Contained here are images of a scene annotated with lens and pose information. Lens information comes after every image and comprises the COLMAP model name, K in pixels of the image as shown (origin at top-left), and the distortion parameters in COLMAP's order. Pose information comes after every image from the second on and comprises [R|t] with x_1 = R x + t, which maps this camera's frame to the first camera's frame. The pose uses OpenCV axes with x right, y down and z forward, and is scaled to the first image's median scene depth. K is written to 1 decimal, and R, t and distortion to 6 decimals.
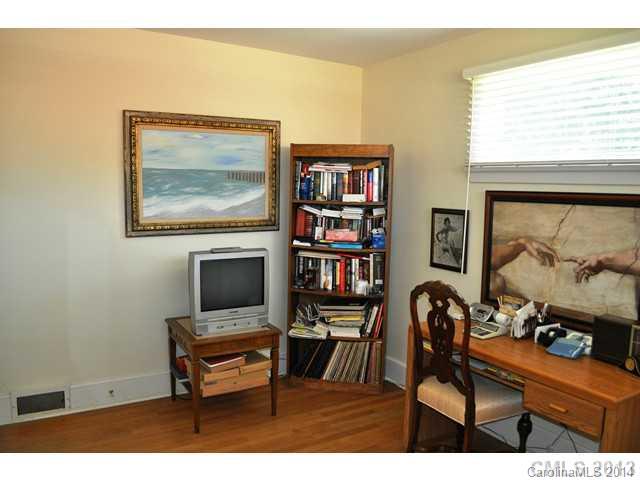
lens RADIAL K [[500.2, 0, 320.3], [0, 500.2, 242.0], [0, 0, 1]] dist [-0.082483, 0.008580]
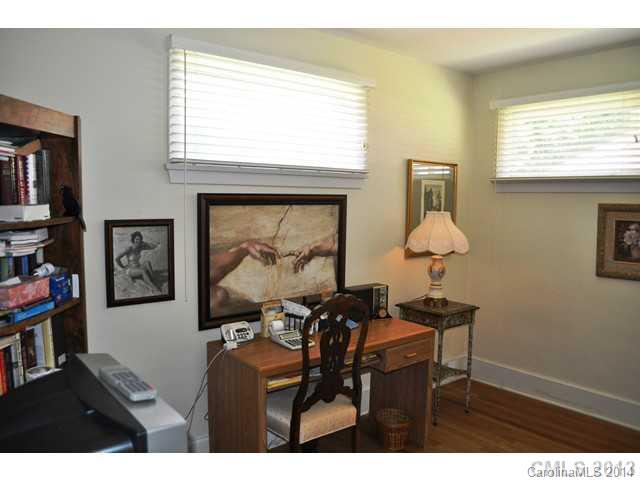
lens RADIAL K [[500.2, 0, 319.8], [0, 500.2, 238.9], [0, 0, 1]] dist [-0.082483, 0.008580]
pose [[-0.132645, -0.107123, 0.985358, -0.568908], [0.091193, 0.988607, 0.119752, -0.118227], [-0.986959, 0.105742, -0.121365, 0.978985]]
